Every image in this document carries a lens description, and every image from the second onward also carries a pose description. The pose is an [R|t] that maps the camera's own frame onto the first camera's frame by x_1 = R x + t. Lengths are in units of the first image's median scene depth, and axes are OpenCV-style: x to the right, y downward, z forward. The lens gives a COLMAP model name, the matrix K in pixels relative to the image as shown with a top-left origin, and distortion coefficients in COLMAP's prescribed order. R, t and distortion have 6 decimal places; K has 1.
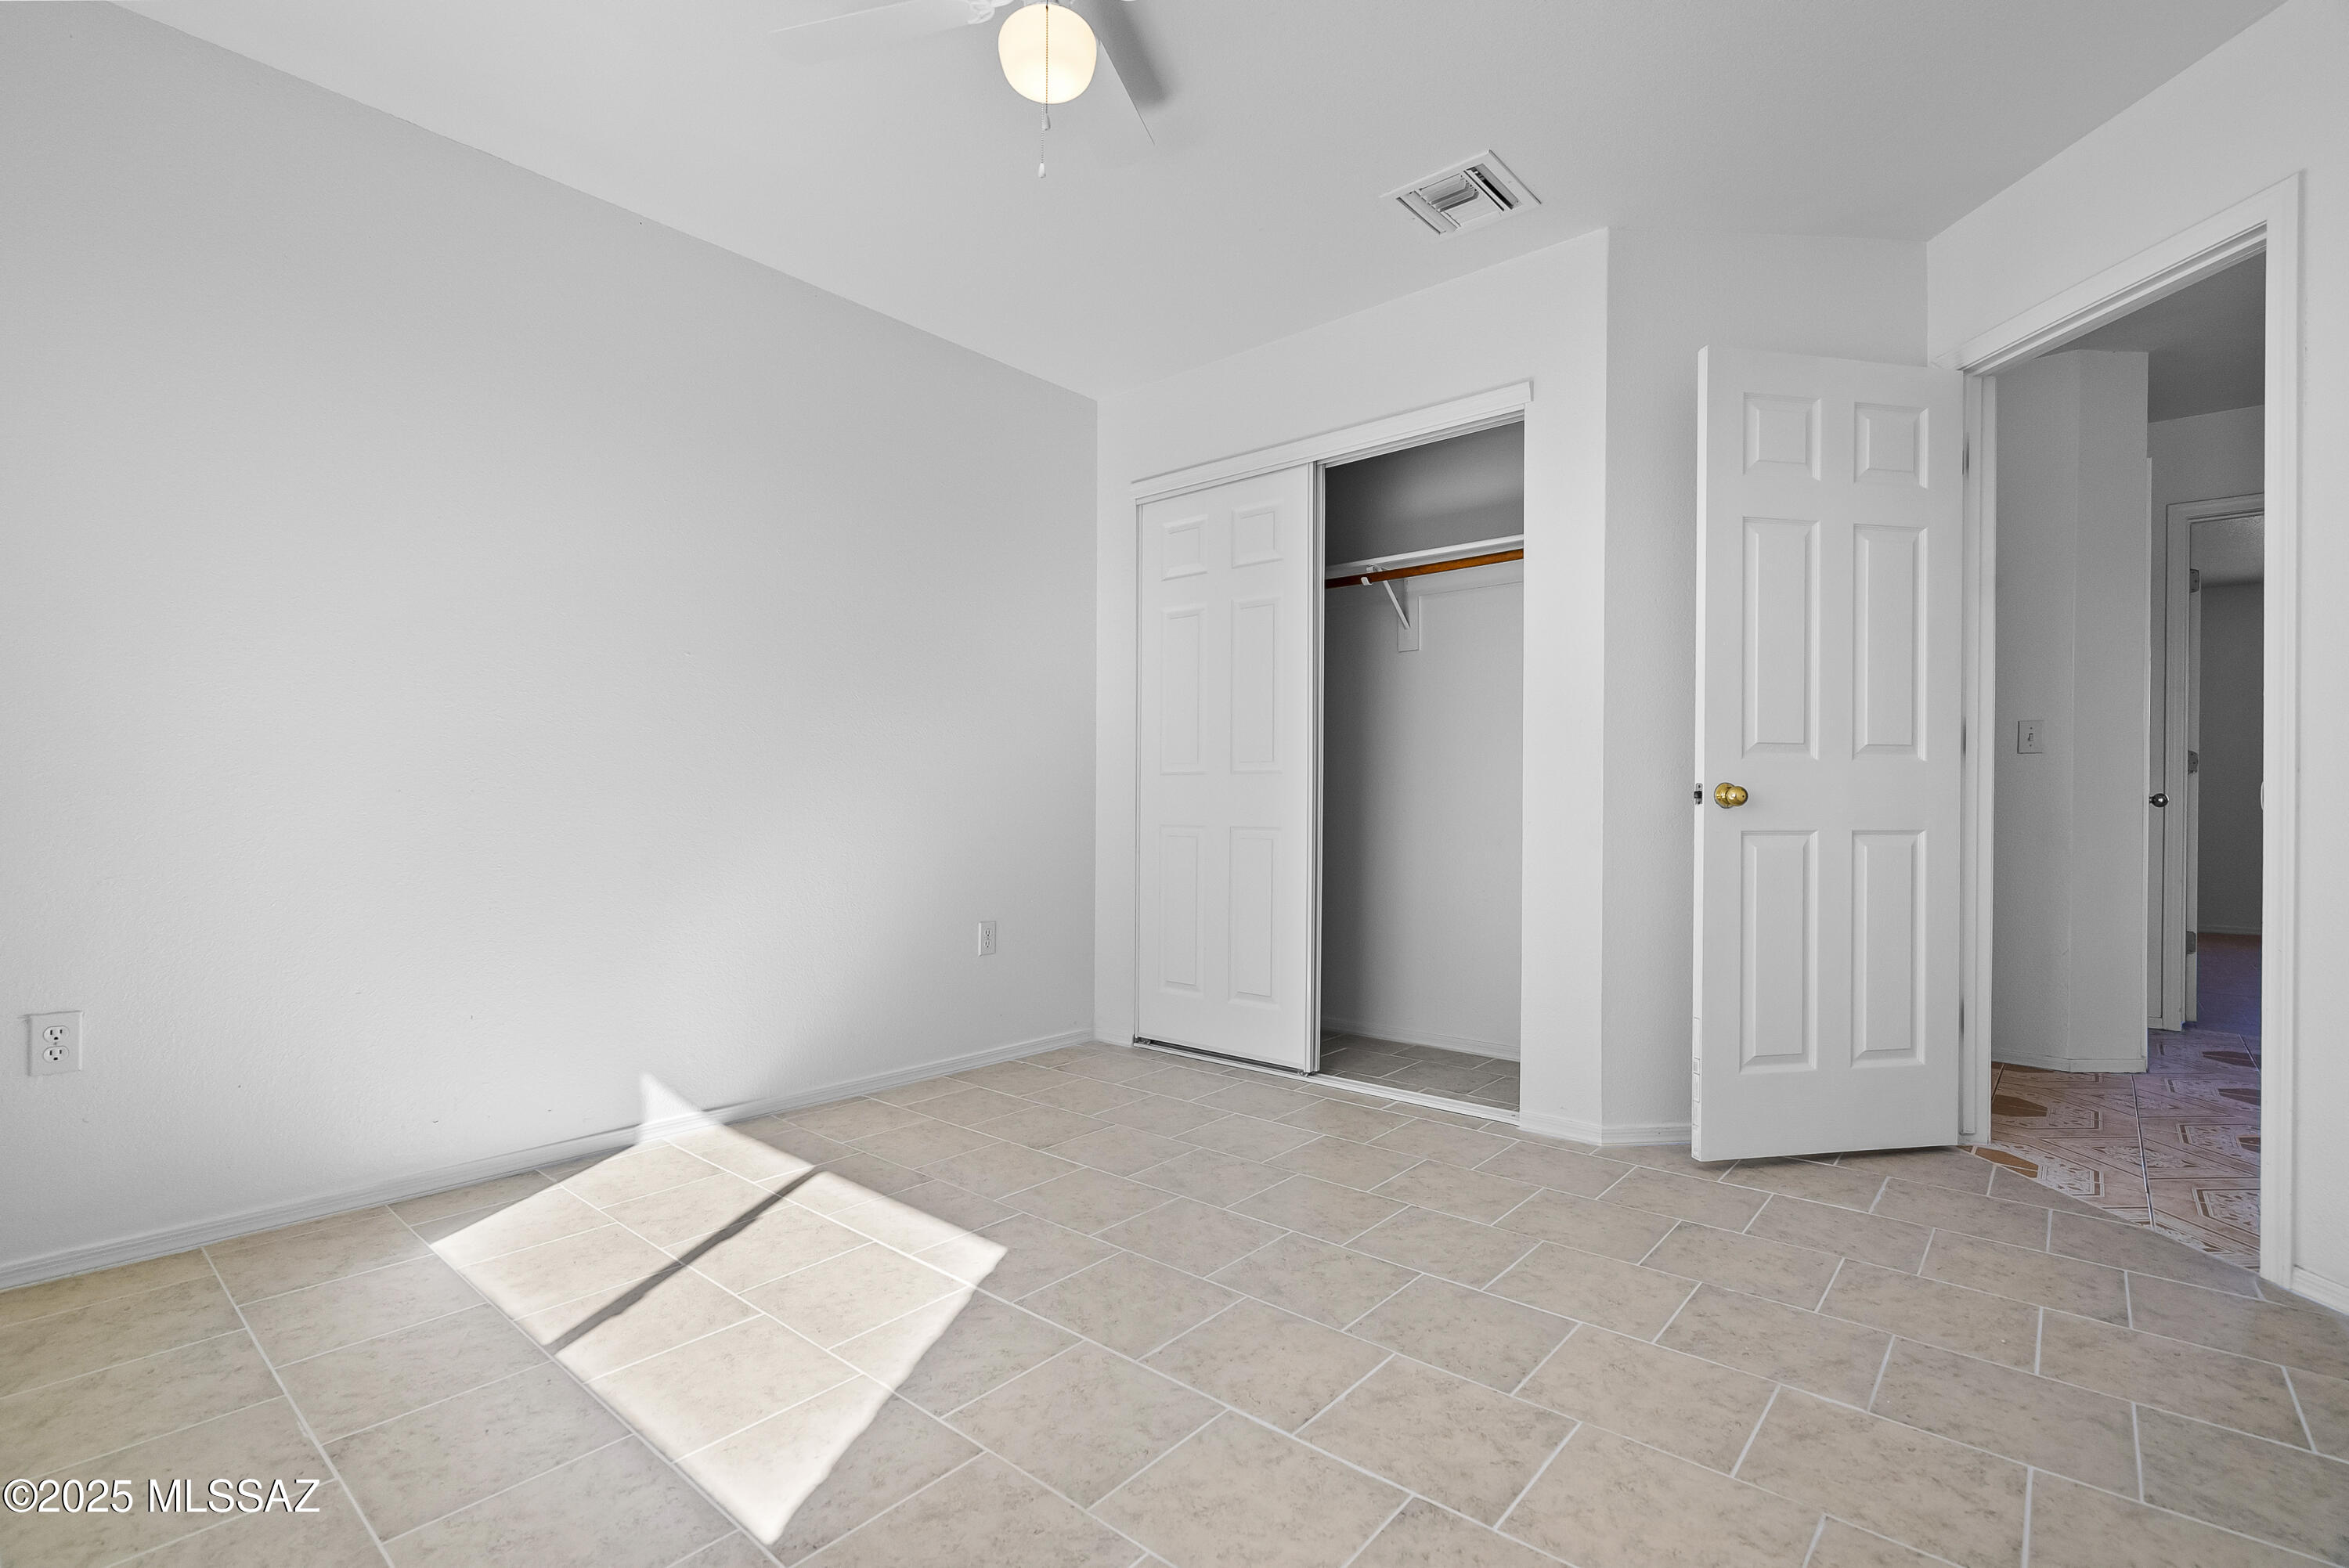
lens RADIAL K [[1052.4, 0, 1174.5], [0, 1052.4, 784.0], [0, 0, 1]] dist [-0.000446, 0.000004]
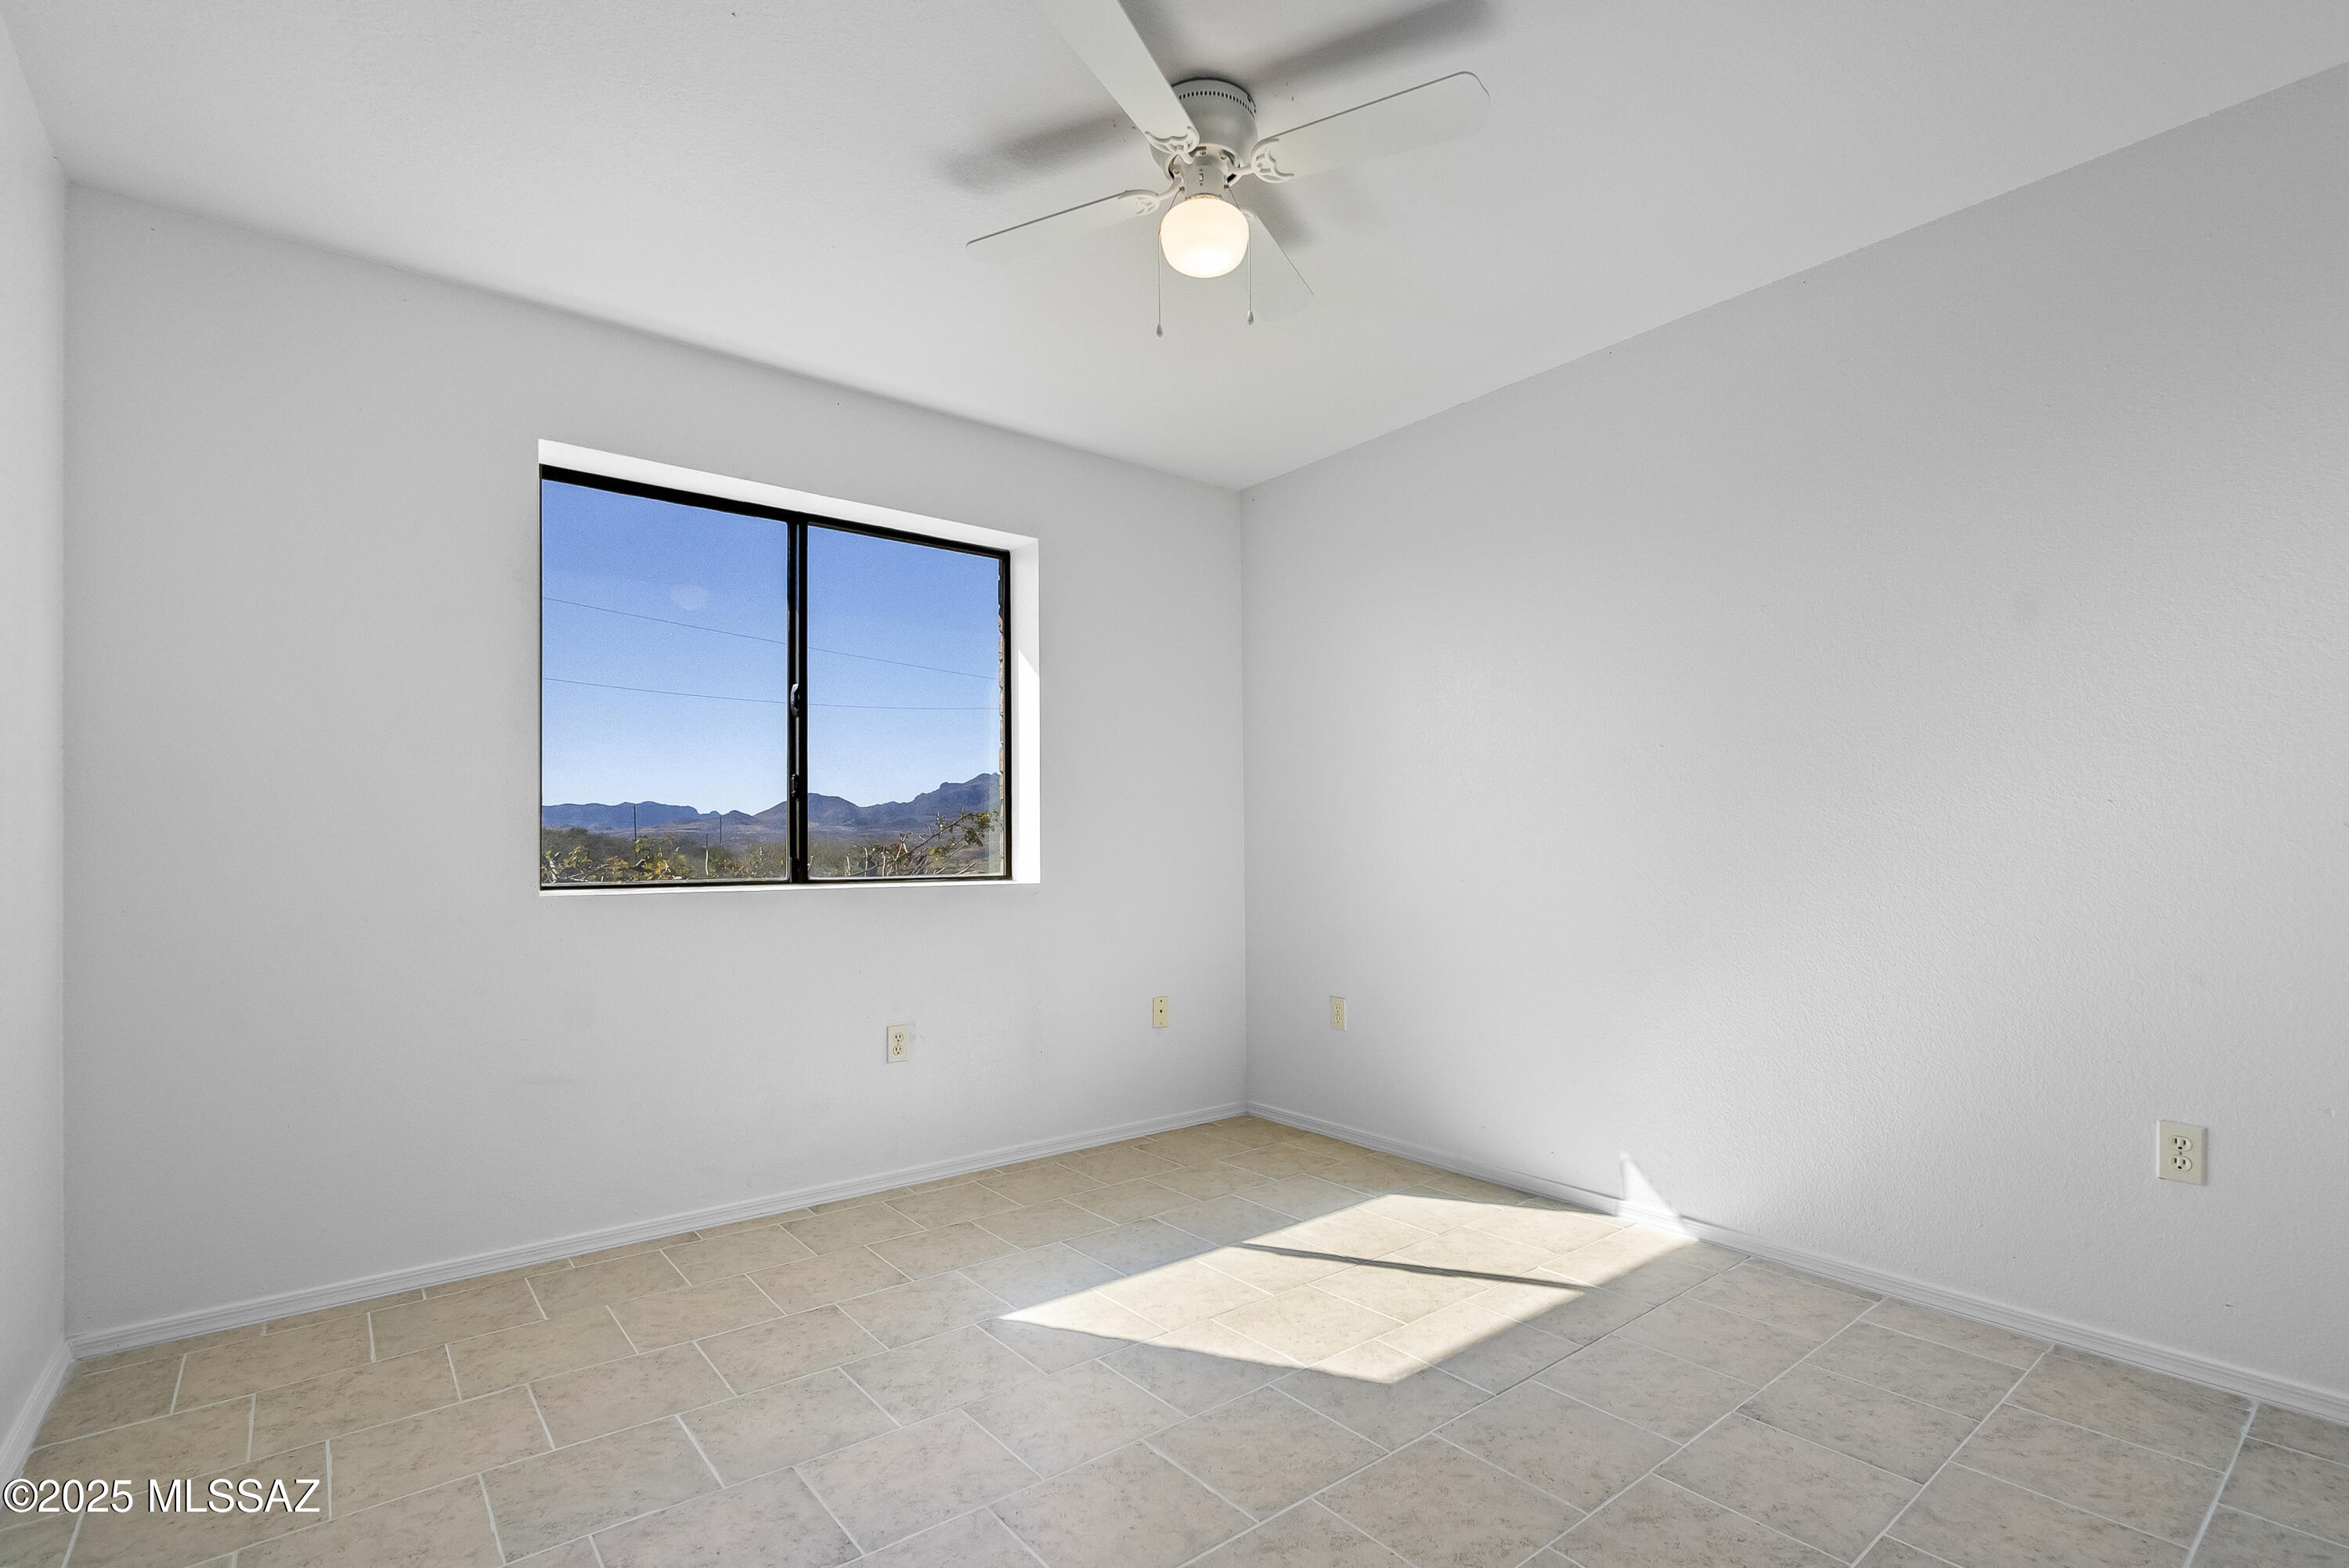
lens RADIAL K [[1084.9, 0, 1171.6], [0, 1084.9, 824.4], [0, 0, 1]] dist [-0.000258, 0.000016]
pose [[-0.188794, -0.028298, -0.981609, 0.827524], [0.020071, 0.999265, -0.032667, -0.031611], [0.981812, -0.025869, -0.188087, 0.978800]]
